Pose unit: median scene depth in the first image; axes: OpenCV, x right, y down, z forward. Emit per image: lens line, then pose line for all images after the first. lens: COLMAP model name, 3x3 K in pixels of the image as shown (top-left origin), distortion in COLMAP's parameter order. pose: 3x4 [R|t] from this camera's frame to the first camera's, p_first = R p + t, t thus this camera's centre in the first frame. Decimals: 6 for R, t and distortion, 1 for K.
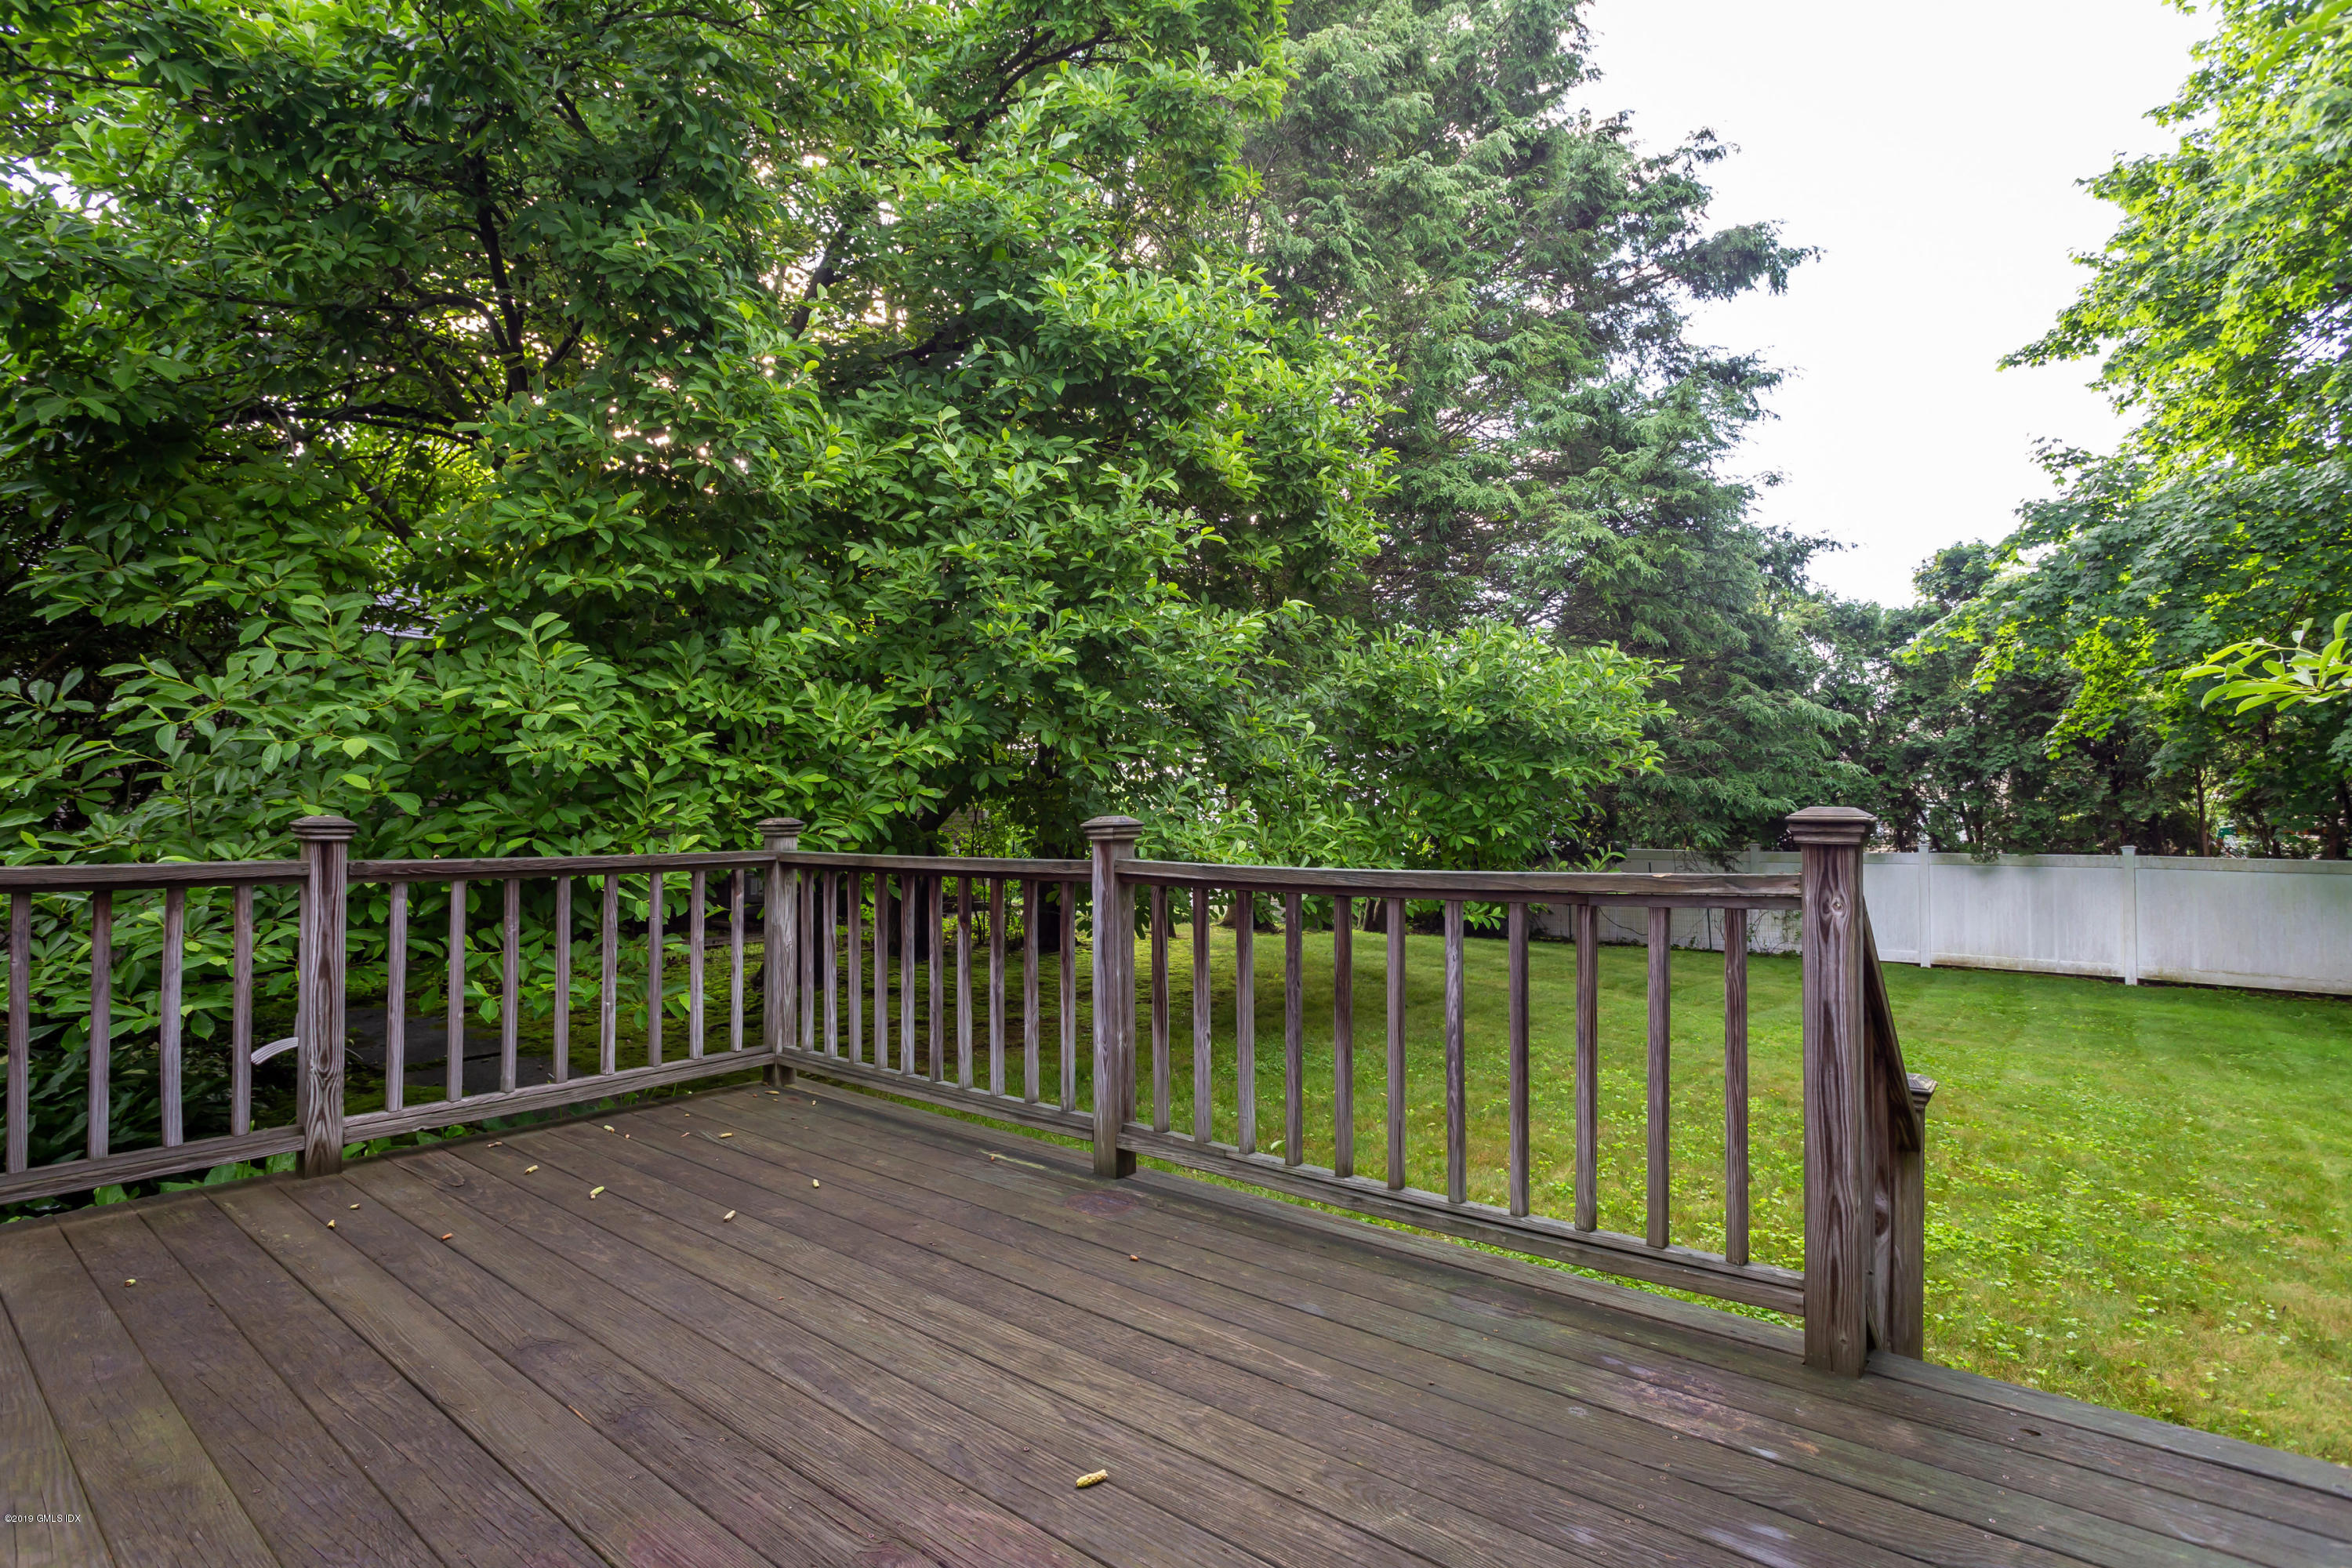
lens RADIAL K [[1102.8, 0, 1171.5], [0, 1102.8, 797.5], [0, 0, 1]] dist [0.003935, -0.000152]
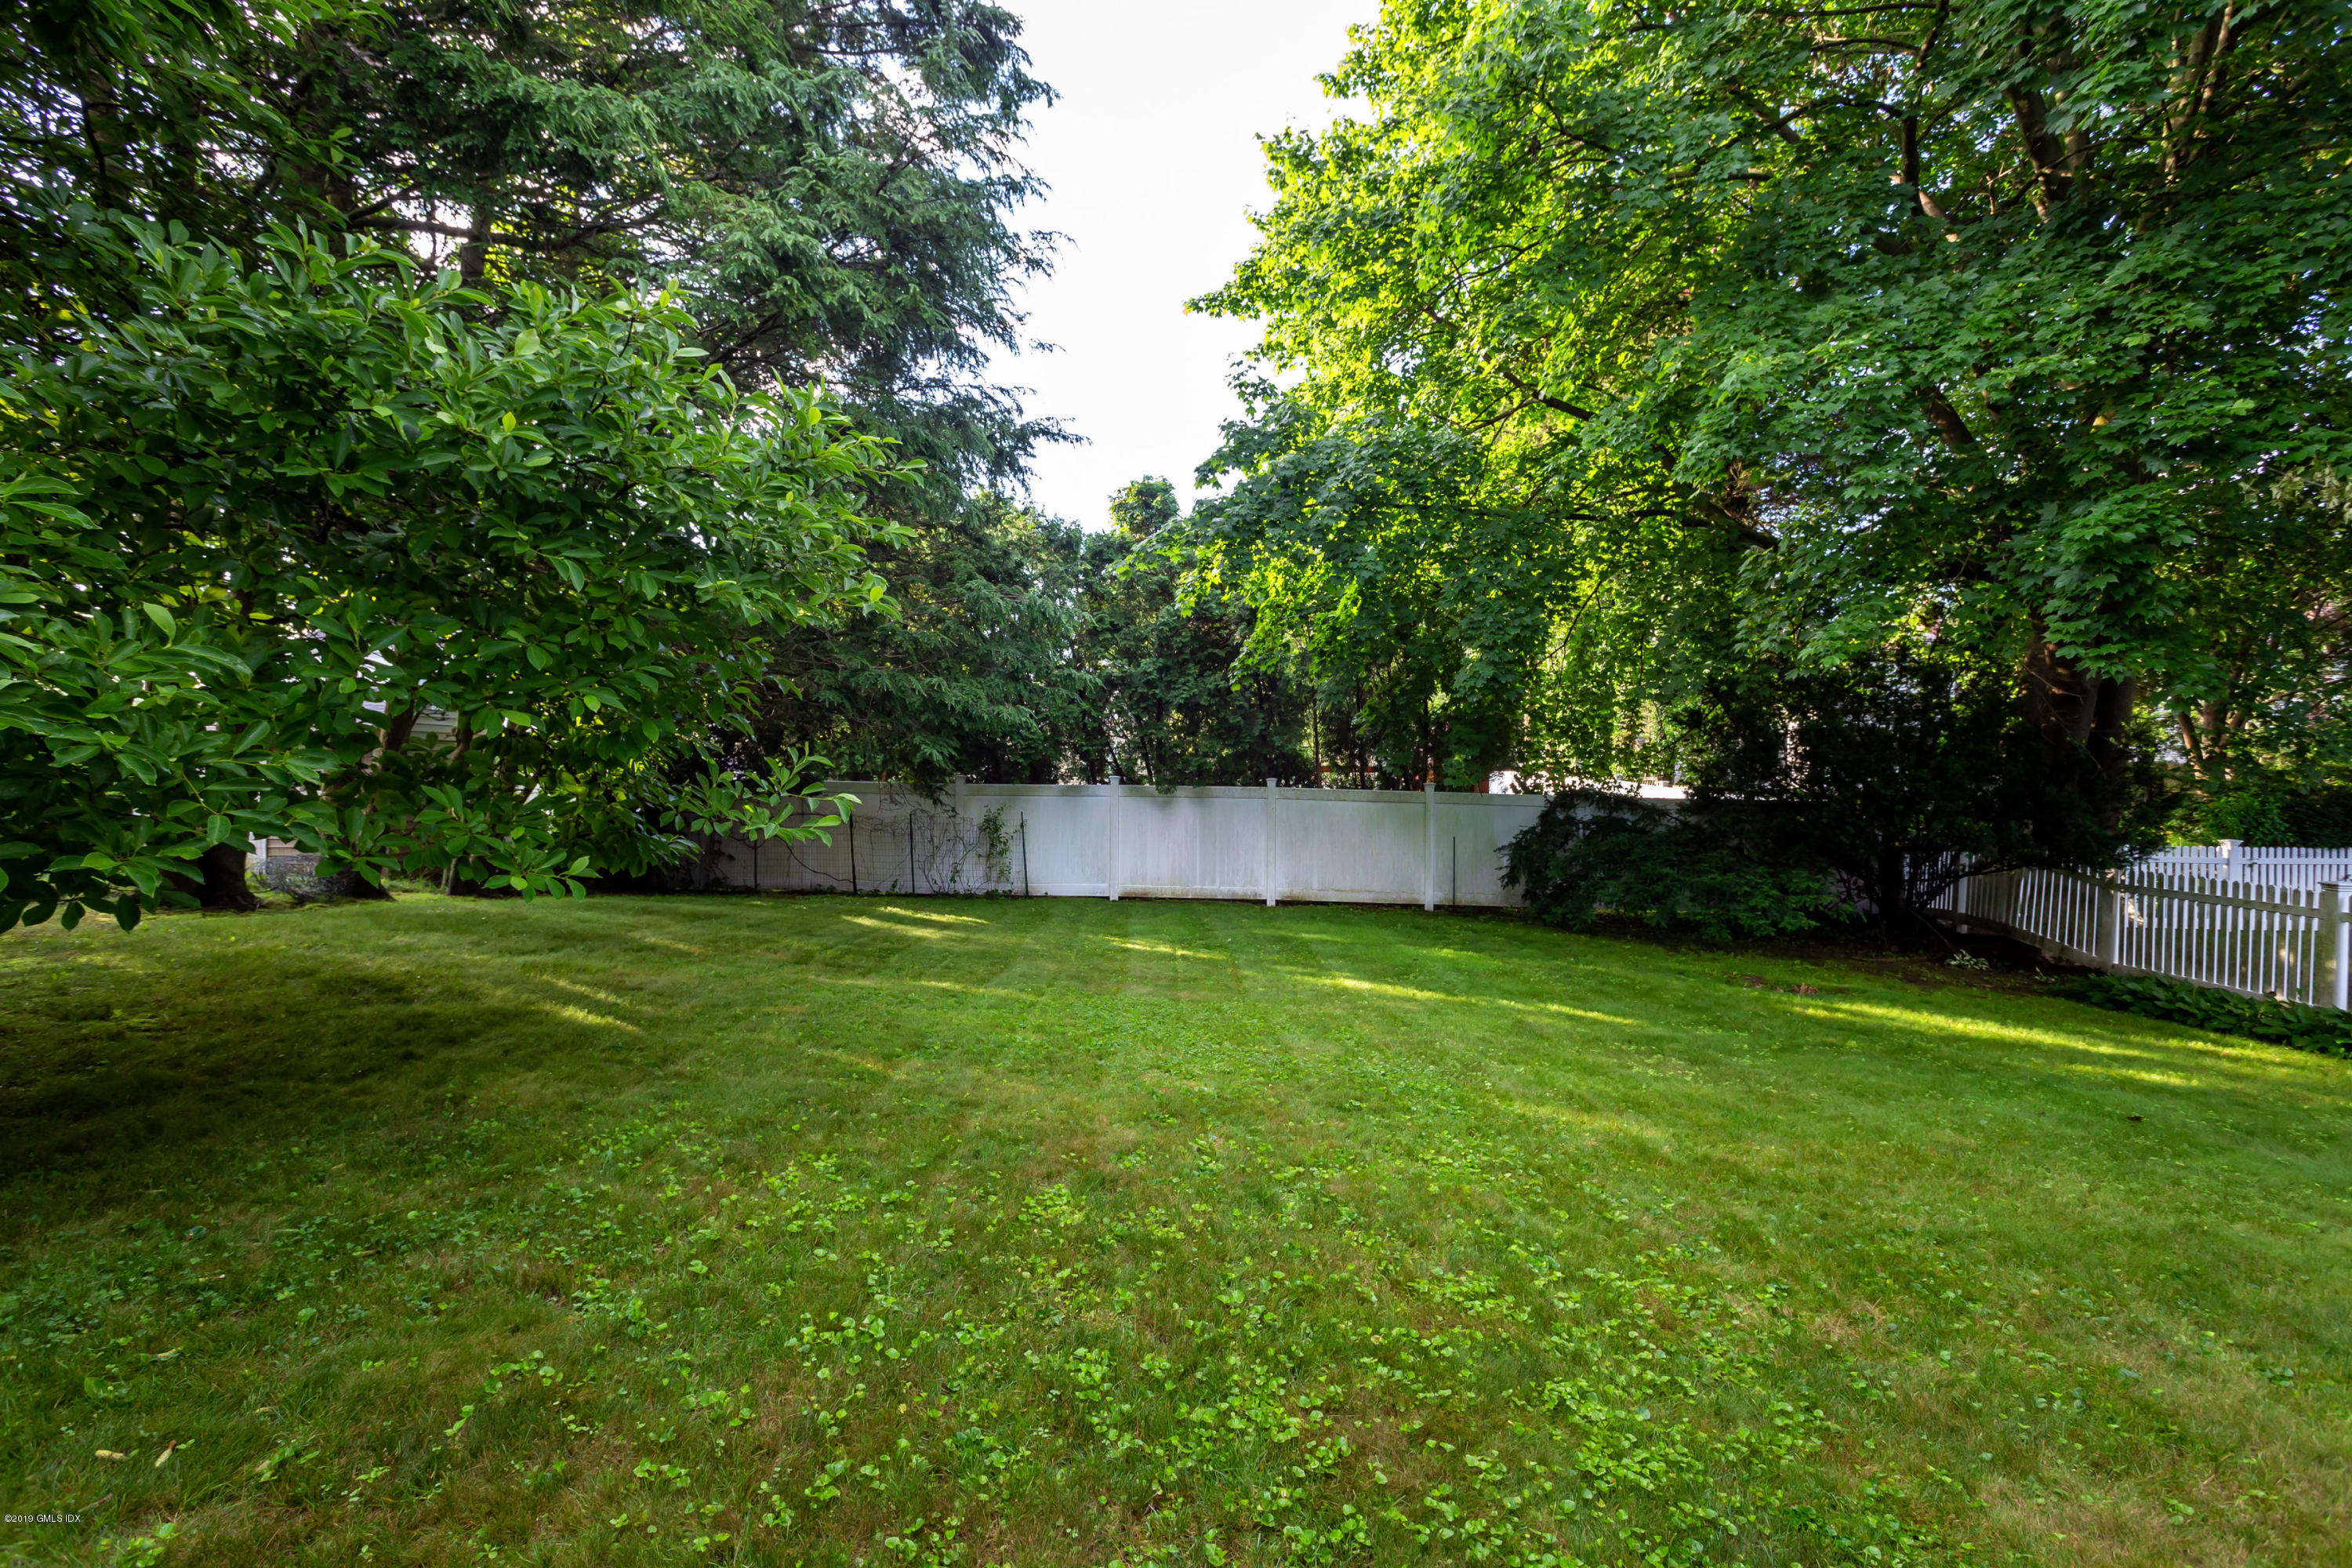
lens RADIAL K [[1102.8, 0, 1171.5], [0, 1102.8, 797.5], [0, 0, 1]] dist [0.003935, -0.000152]
pose [[0.763918, -0.000855, 0.645313, 0.093478], [-0.032099, 0.998711, 0.039323, 0.023350], [-0.644515, -0.050754, 0.762905, 0.239584]]
